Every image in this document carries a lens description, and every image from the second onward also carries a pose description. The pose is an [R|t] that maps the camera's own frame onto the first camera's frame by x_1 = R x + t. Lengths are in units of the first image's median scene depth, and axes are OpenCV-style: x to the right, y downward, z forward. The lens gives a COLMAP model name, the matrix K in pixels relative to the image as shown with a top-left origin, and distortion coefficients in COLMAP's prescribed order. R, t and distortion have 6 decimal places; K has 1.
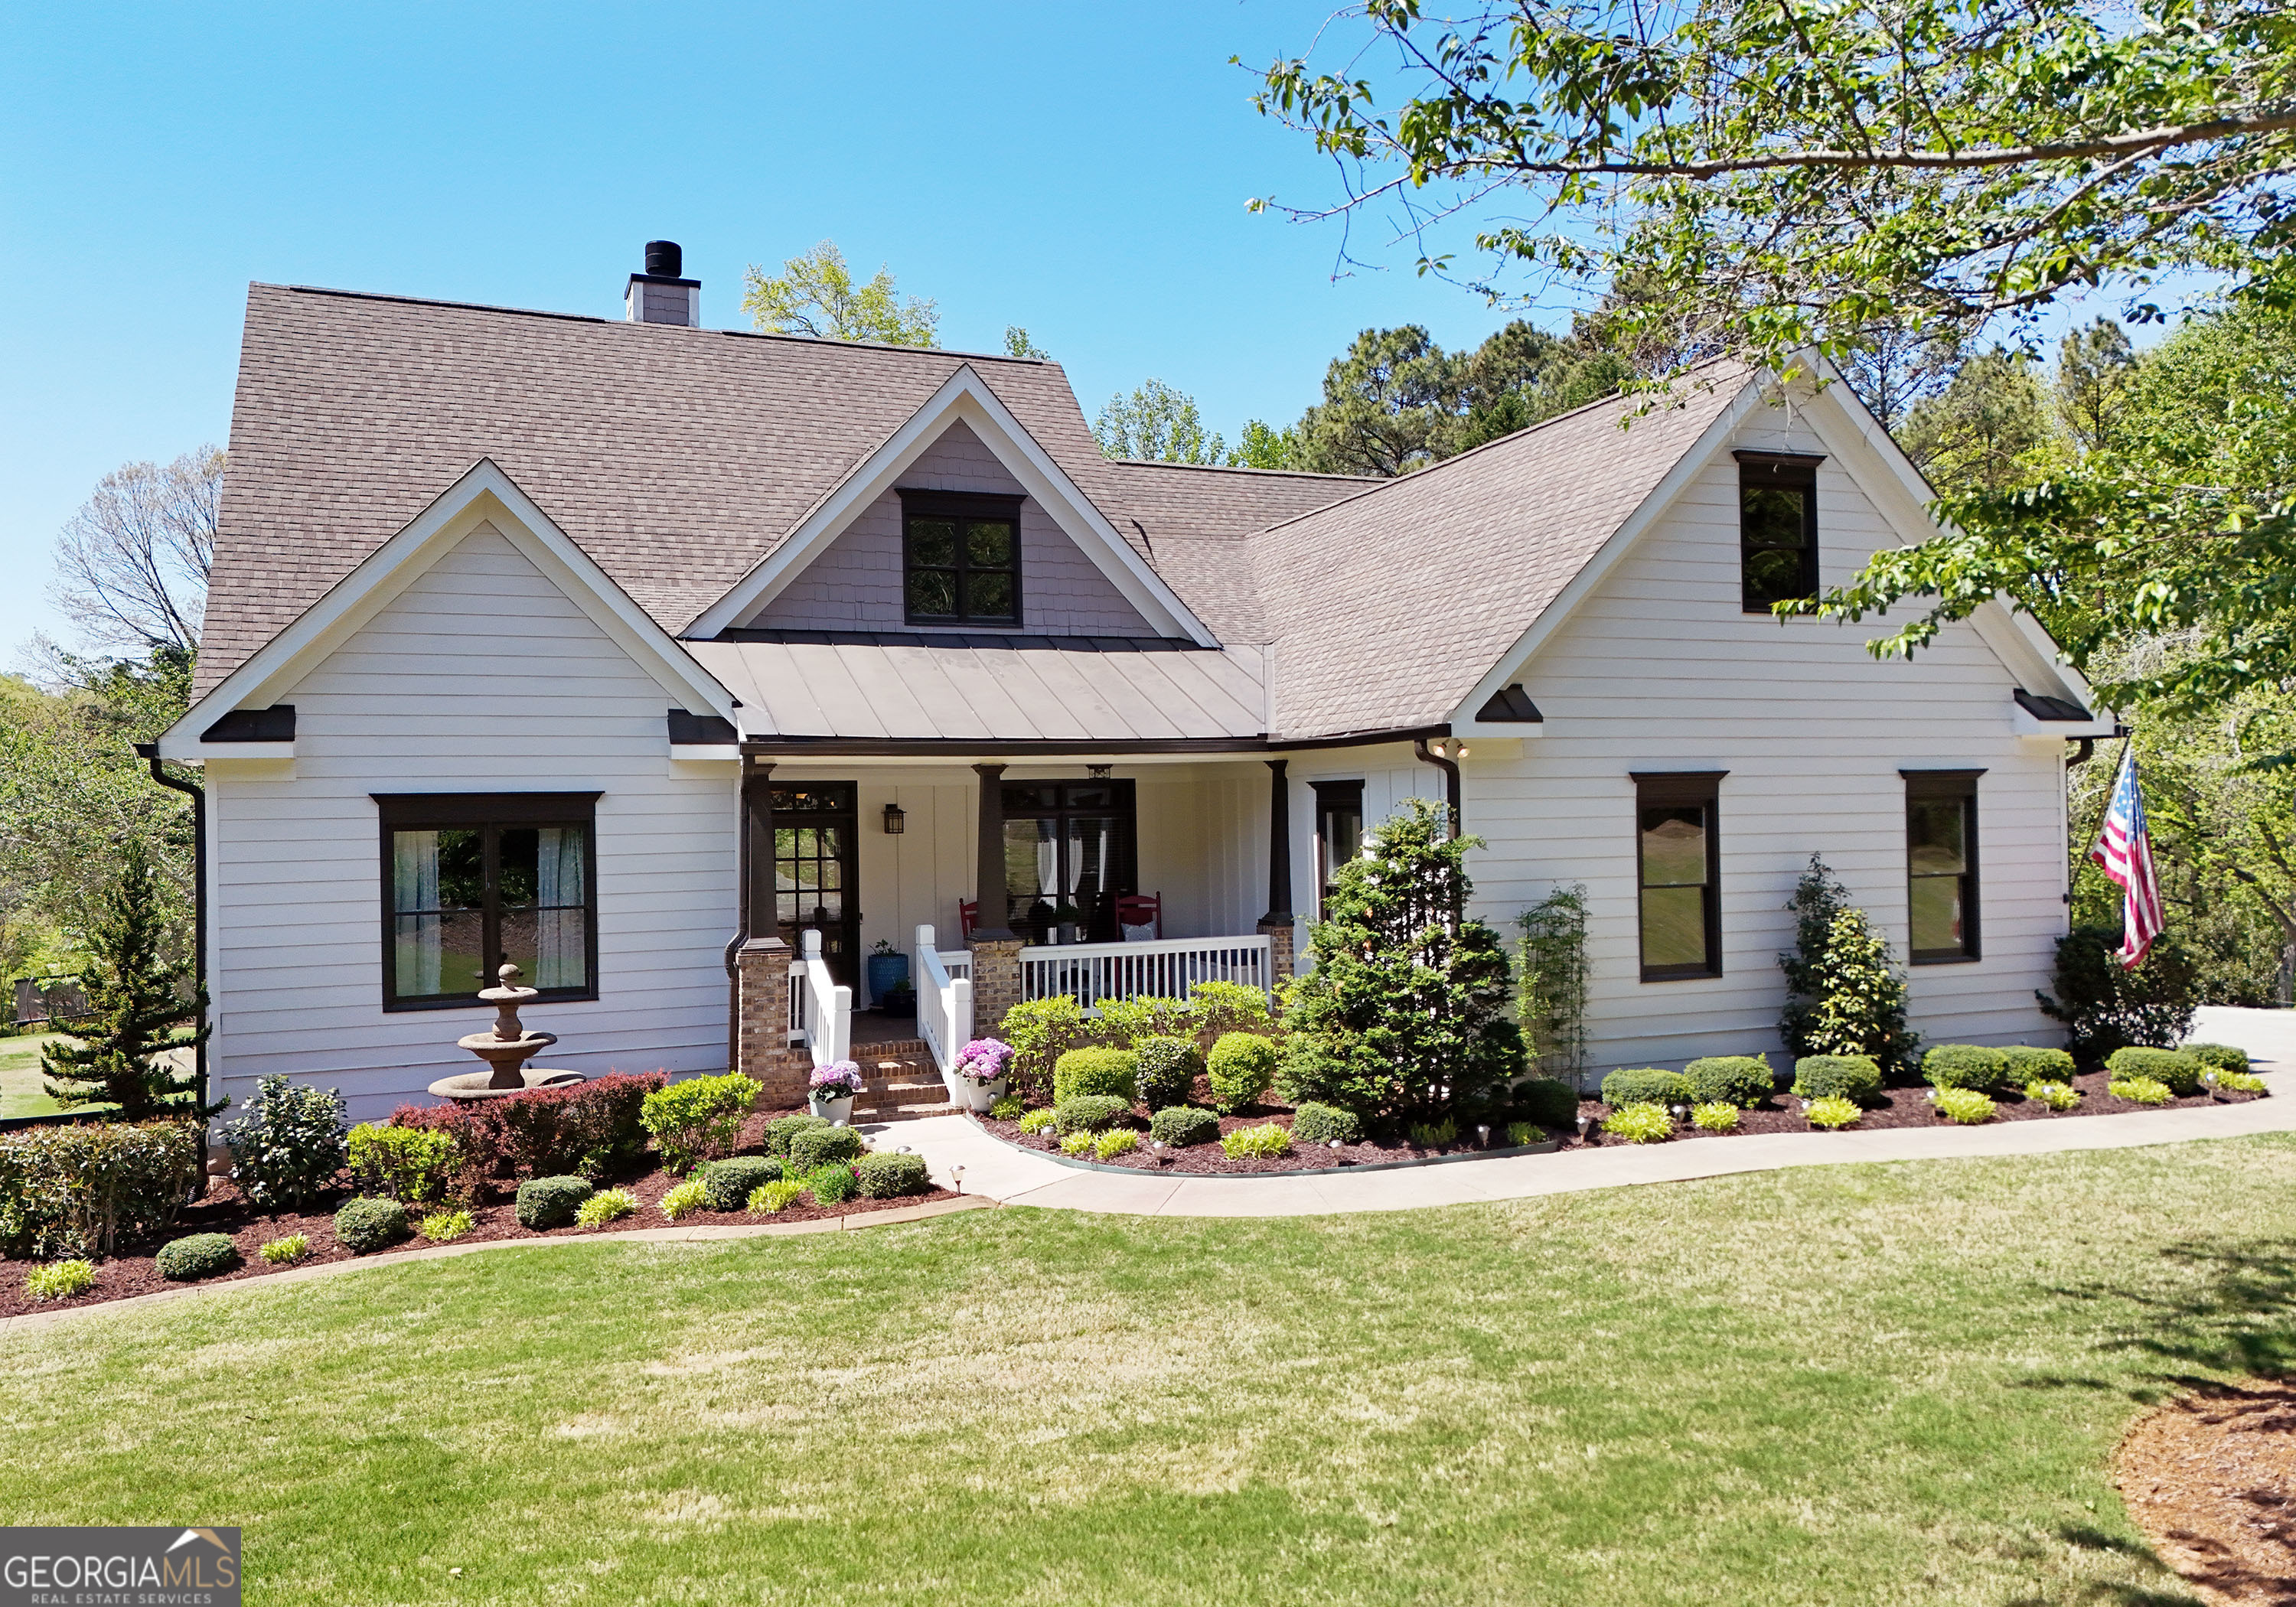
lens RADIAL K [[1681.7, 0, 1155.1], [0, 1681.7, 800.4], [0, 0, 1]] dist [0.079933, -0.065926]
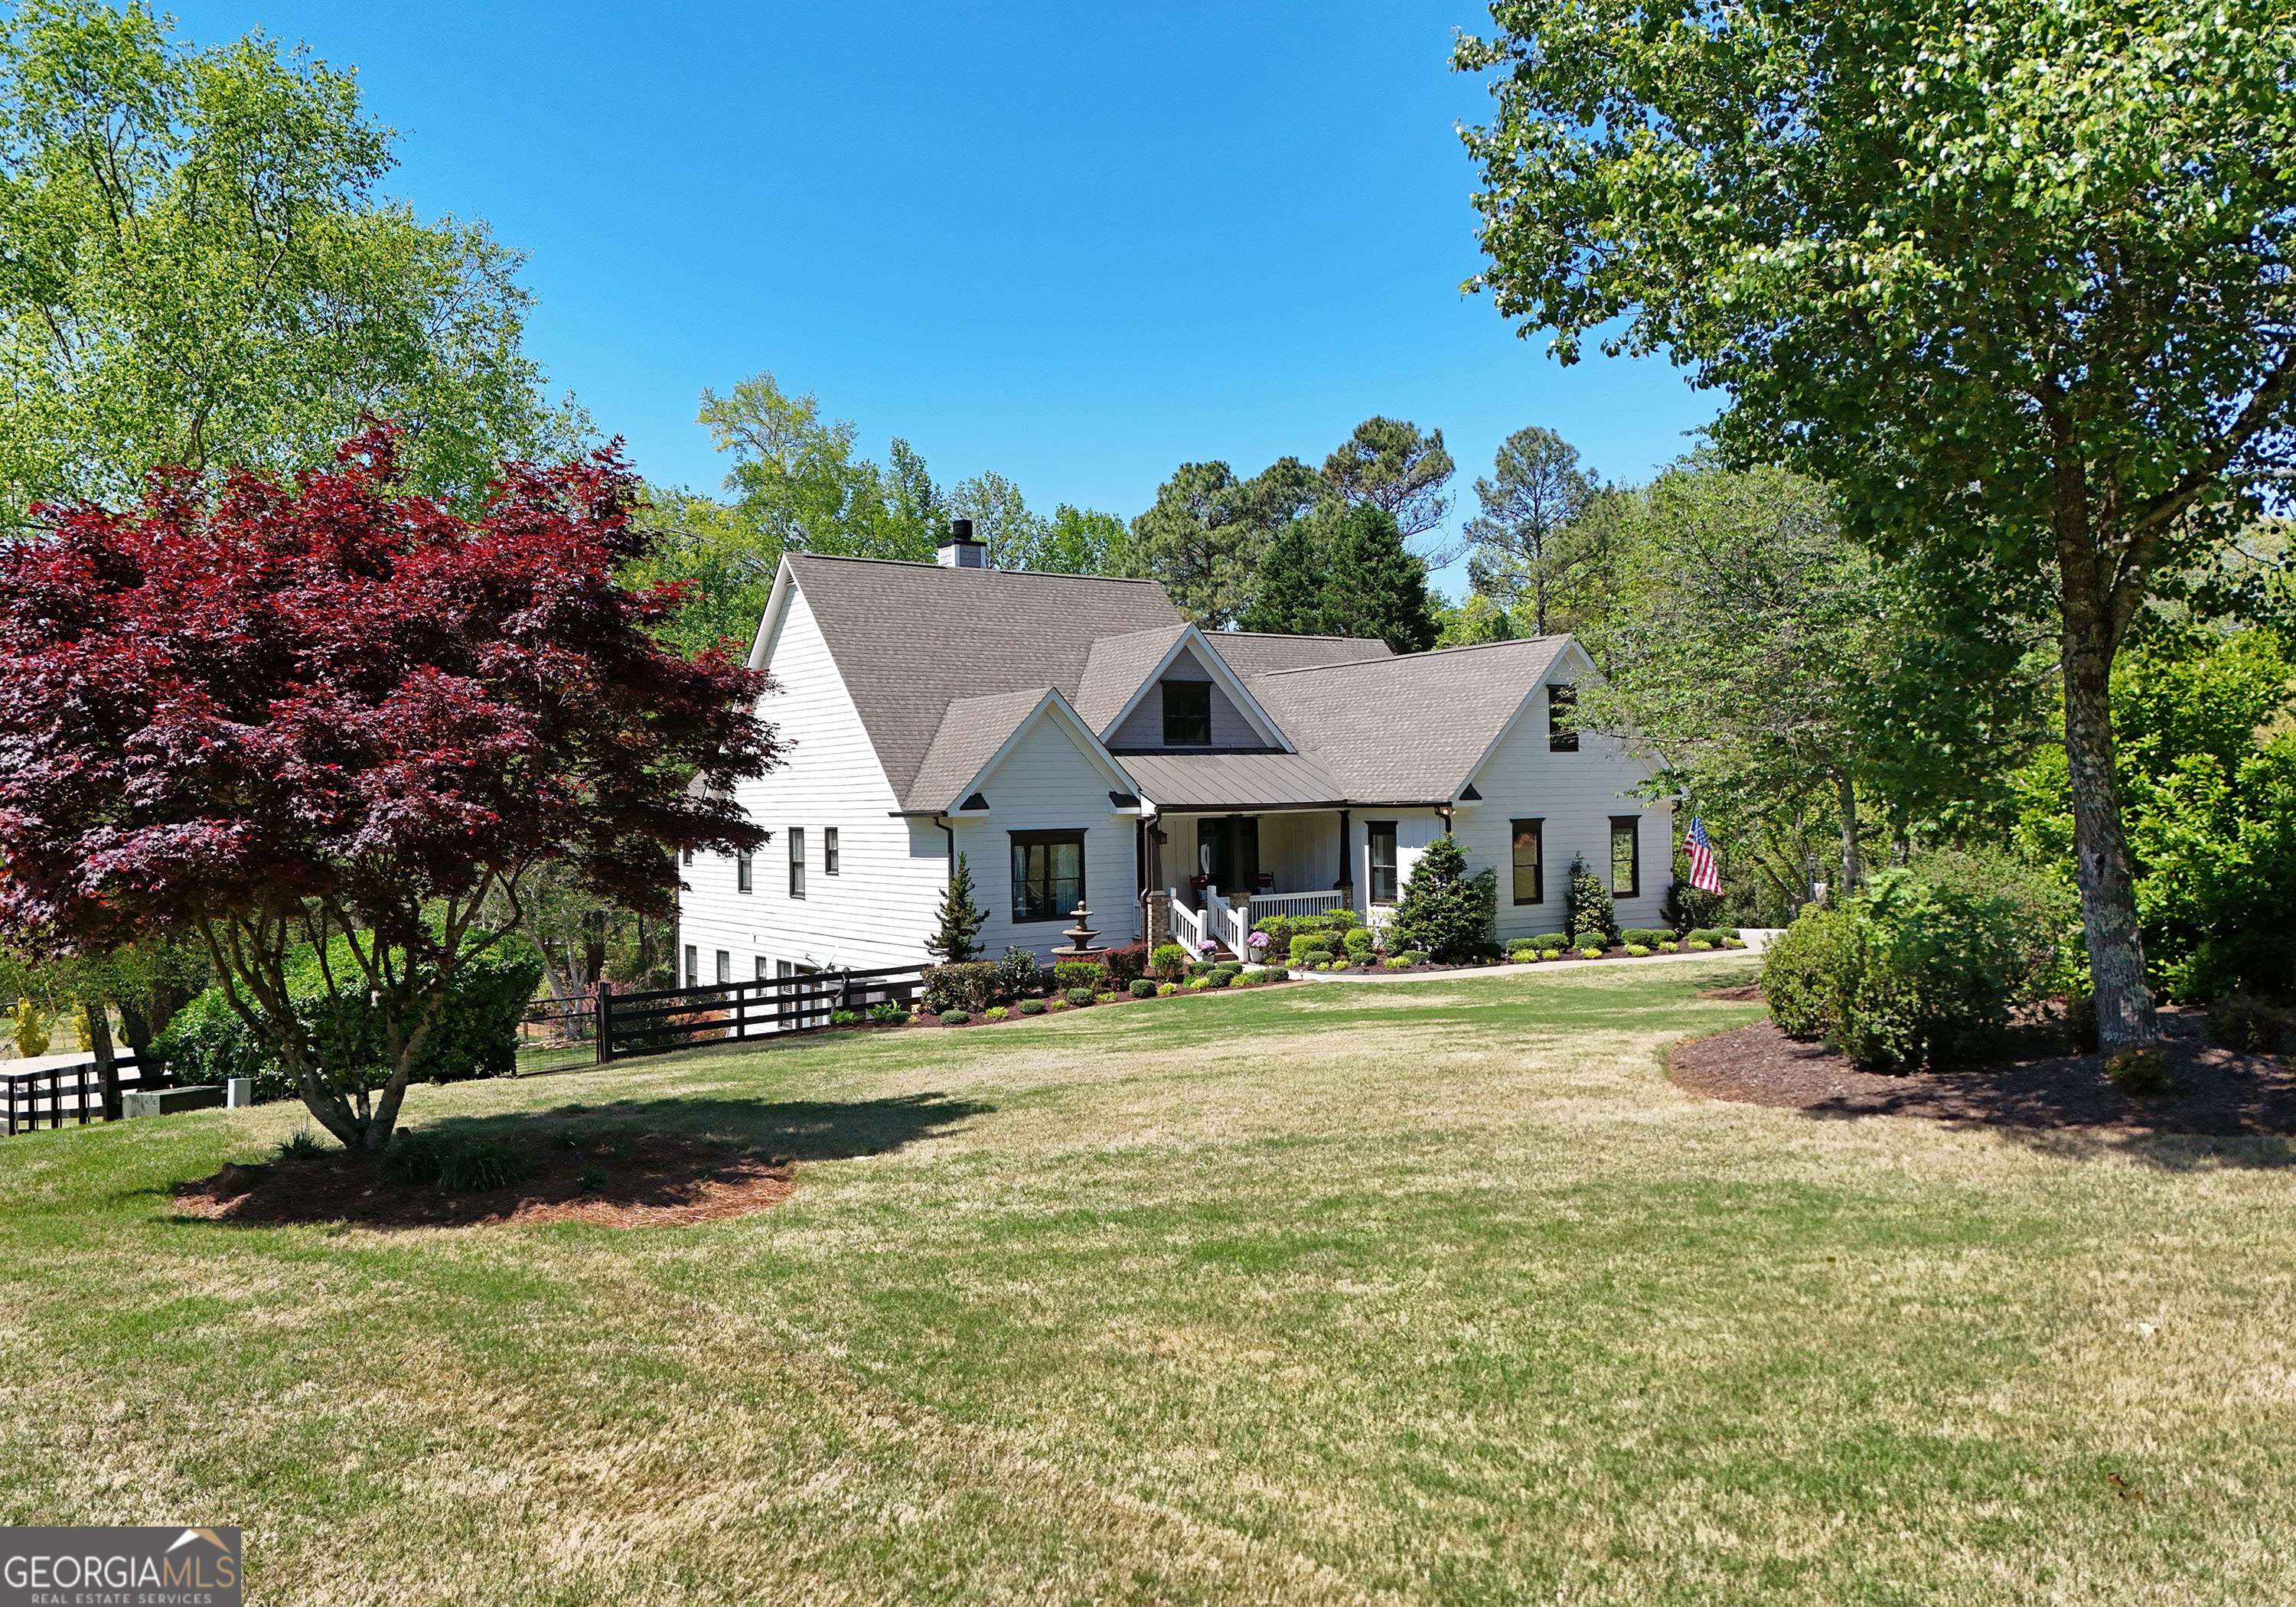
lens RADIAL K [[1681.7, 0, 1155.1], [0, 1681.7, 800.4], [0, 0, 1]] dist [0.079933, -0.065926]
pose [[0.978486, -0.001729, 0.206305, -0.697197], [0.001376, 0.999997, 0.001857, -0.046569], [-0.206307, -0.001533, 0.978486, -1.226476]]
